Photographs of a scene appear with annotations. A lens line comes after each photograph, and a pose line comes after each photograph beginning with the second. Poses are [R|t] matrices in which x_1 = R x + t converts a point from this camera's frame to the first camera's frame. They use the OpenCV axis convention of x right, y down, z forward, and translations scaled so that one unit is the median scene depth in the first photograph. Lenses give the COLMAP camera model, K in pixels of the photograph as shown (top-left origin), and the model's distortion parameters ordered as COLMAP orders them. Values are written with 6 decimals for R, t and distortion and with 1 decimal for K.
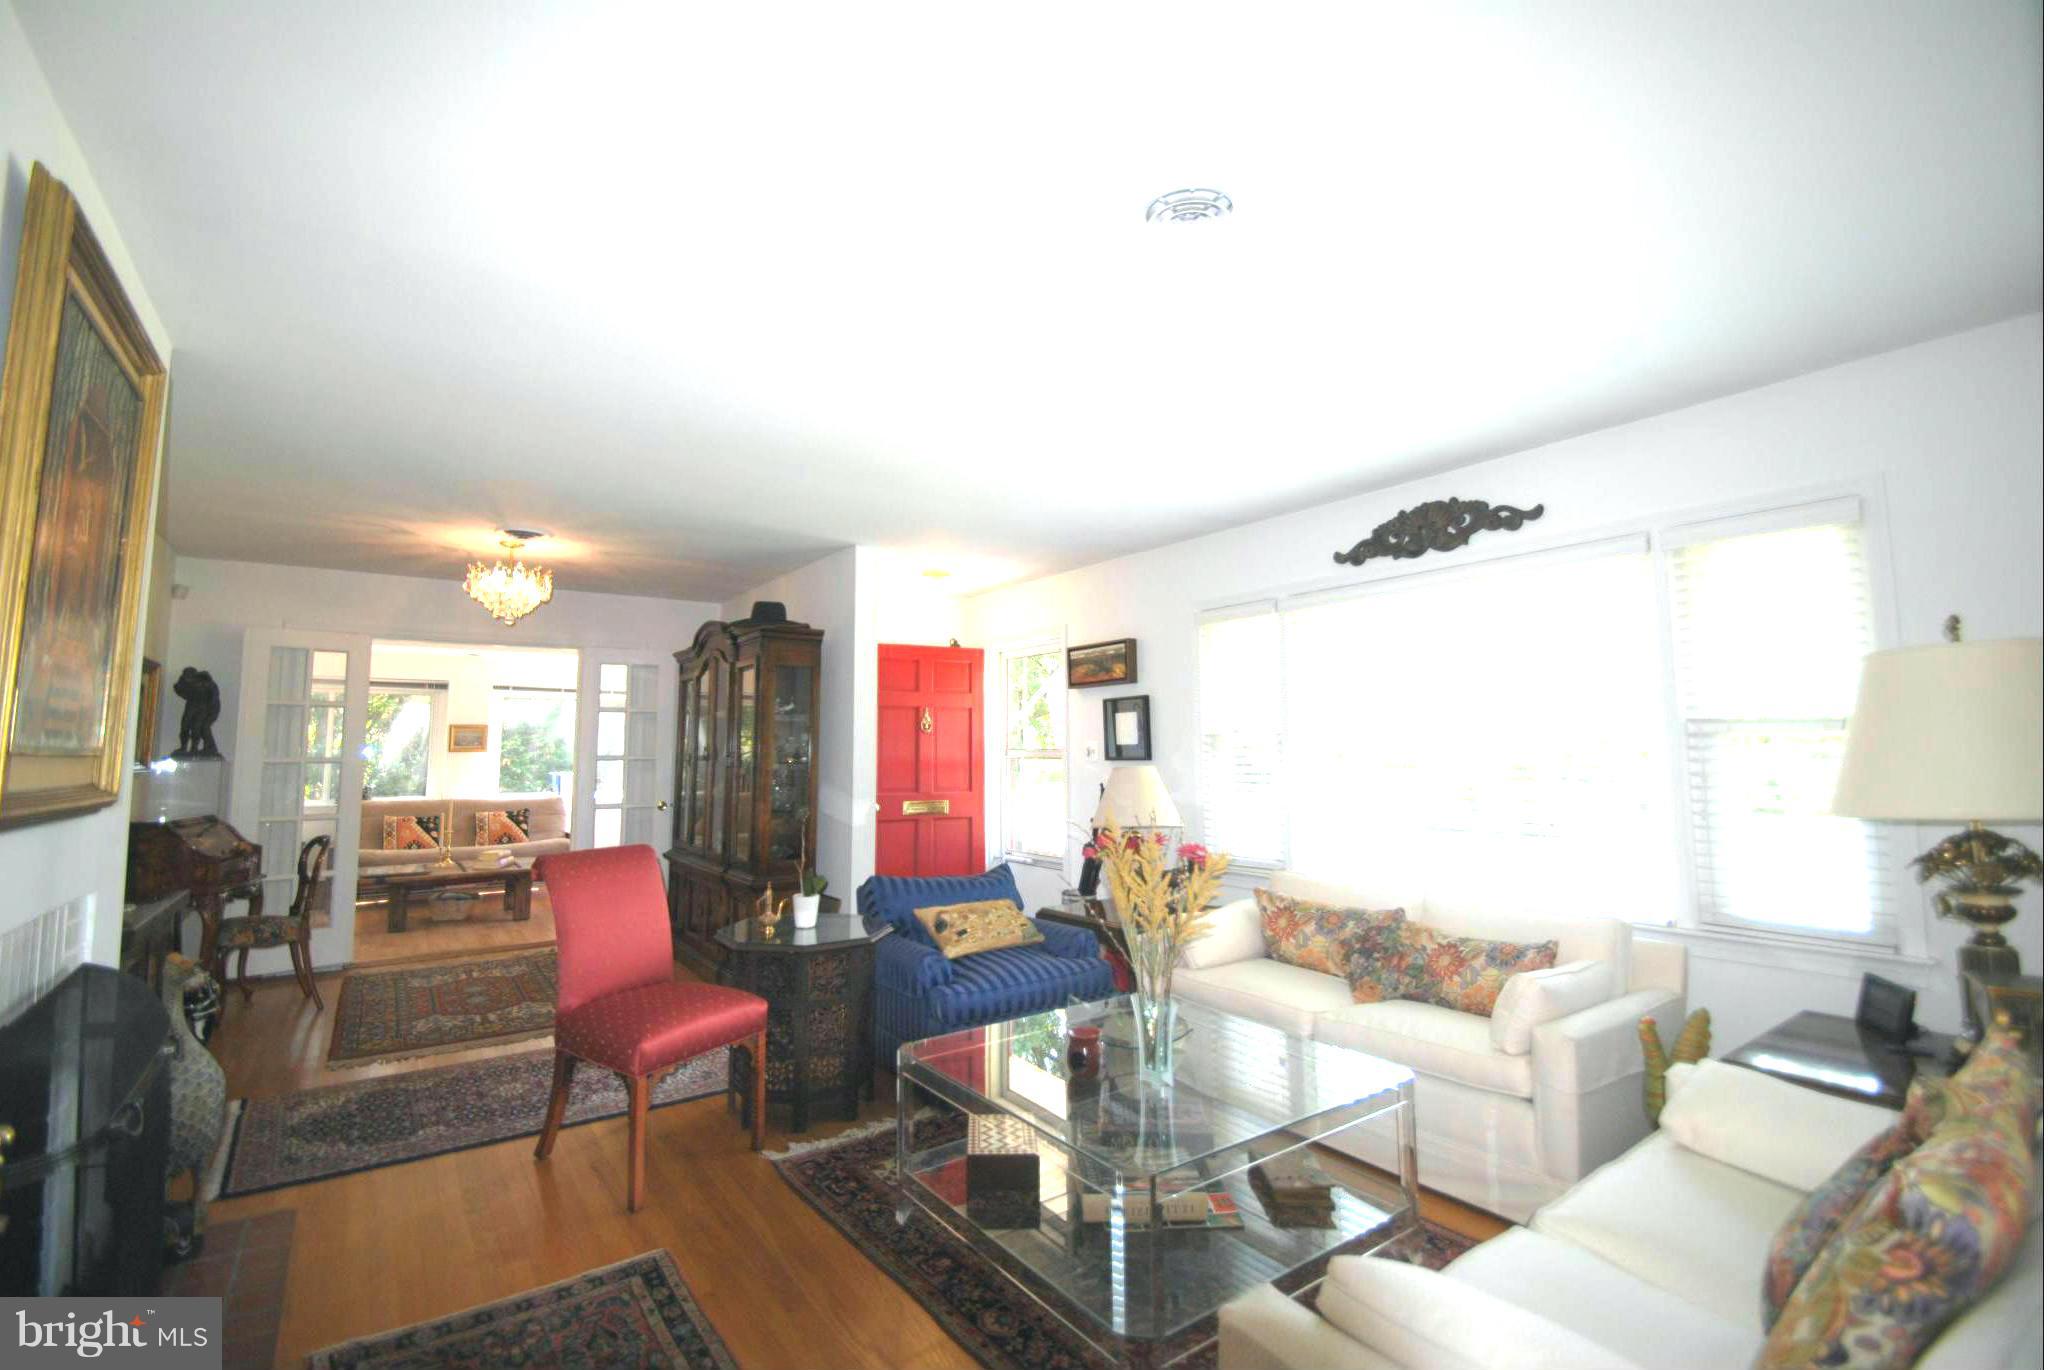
lens RADIAL K [[907.6, 0, 1013.3], [0, 907.6, 668.5], [0, 0, 1]] dist [0.026305, -0.025079]
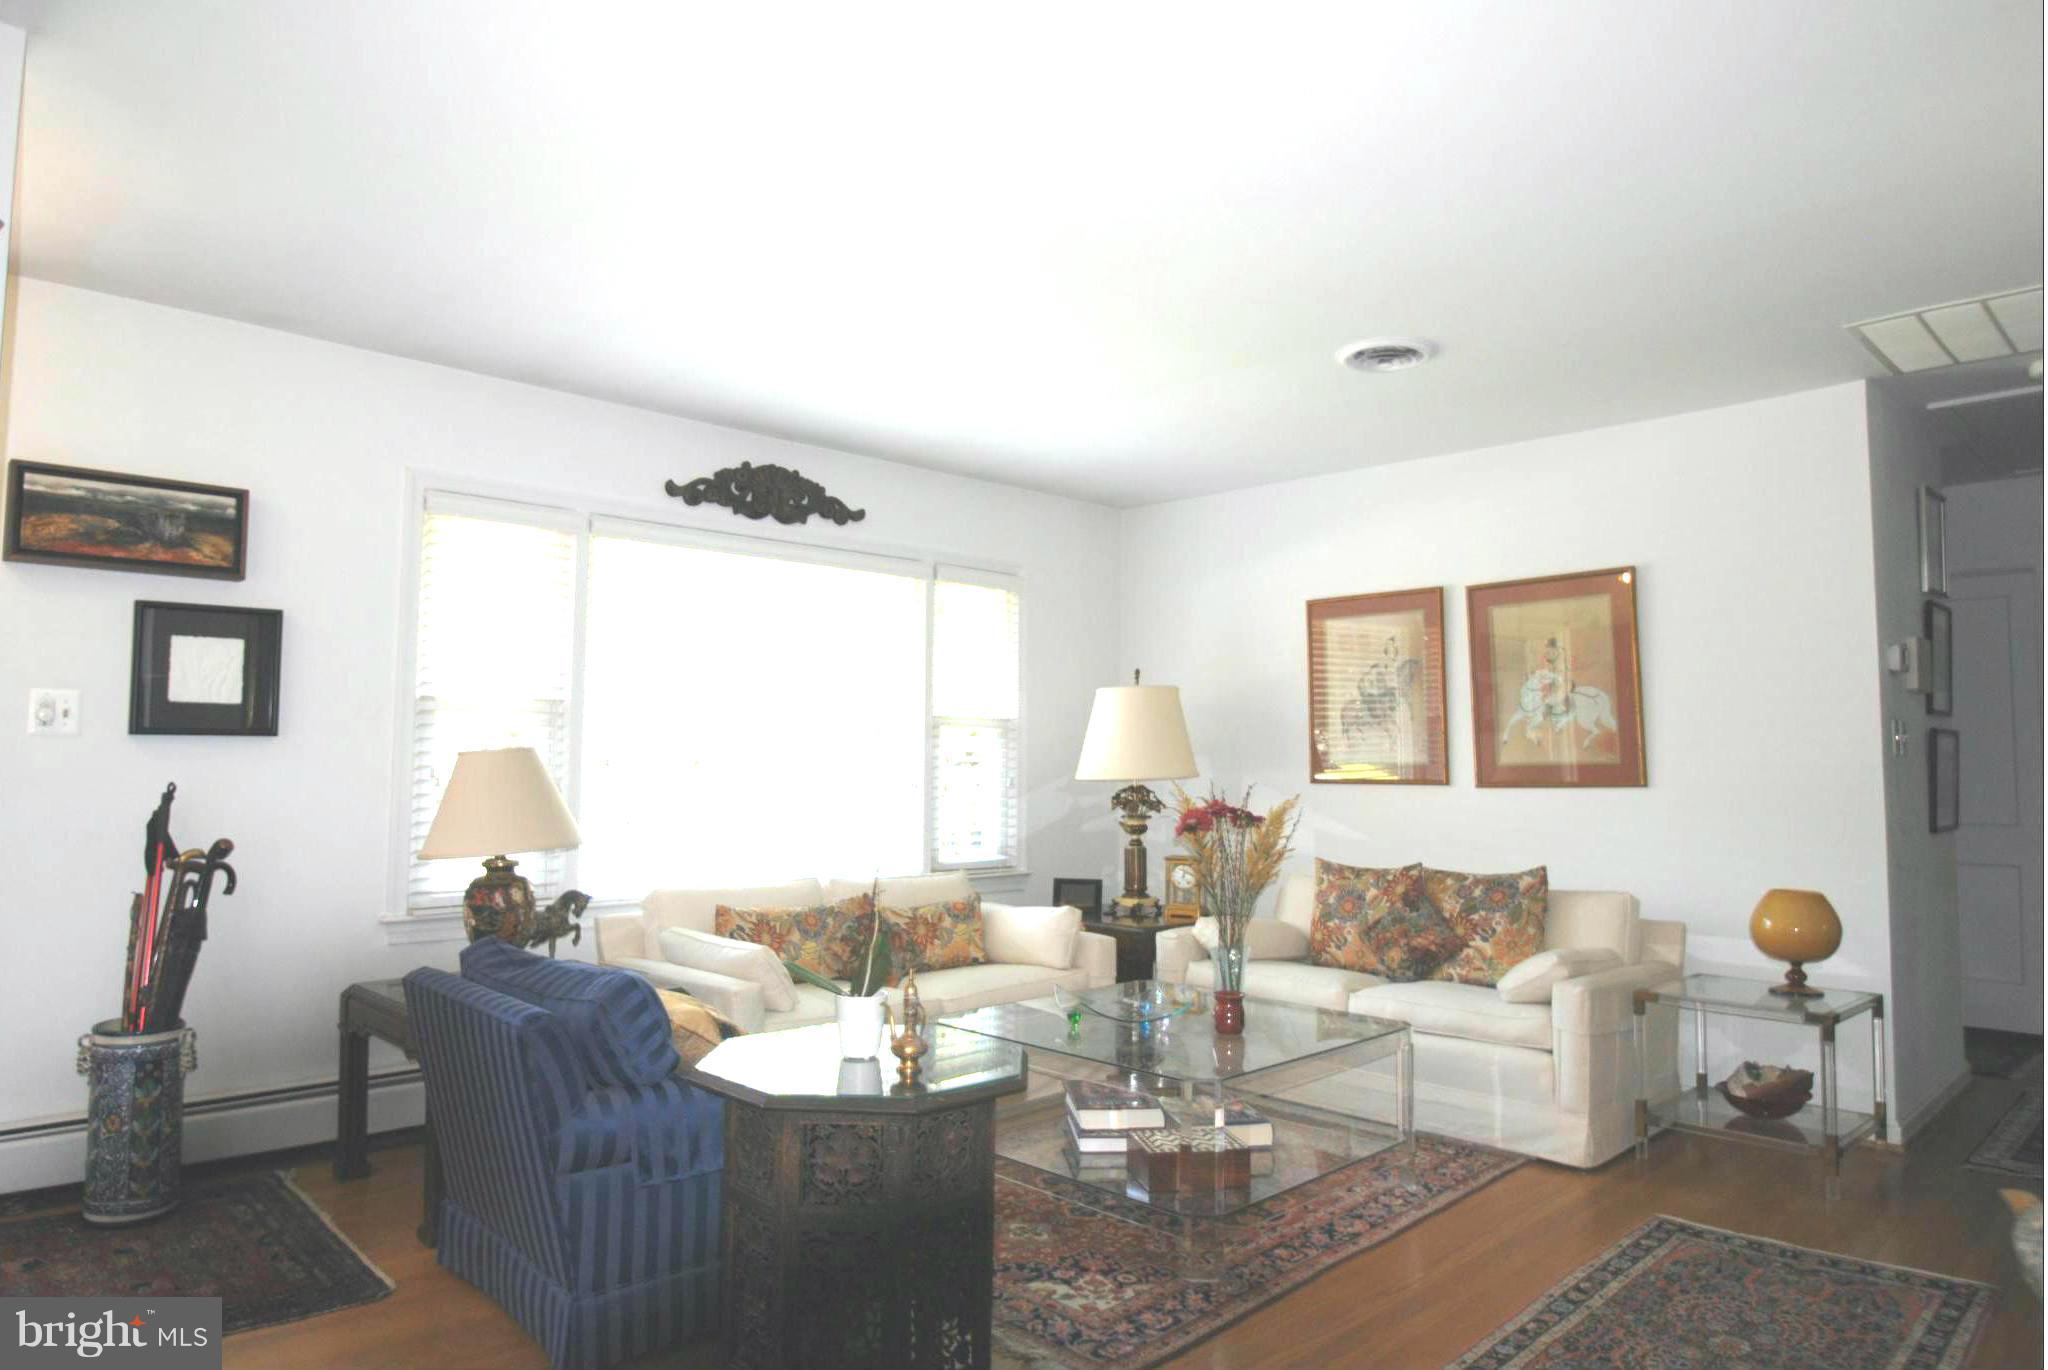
lens RADIAL K [[1255.2, 0, 1024.0], [0, 1255.2, 685.0], [0, 0, 1]] dist [-0.027049, 0.000140]
pose [[-0.154436, 0.054745, 0.986485, -0.808602], [-0.107979, 0.991548, -0.071931, 0.100479], [-0.982085, -0.117628, -0.147220, 0.897579]]
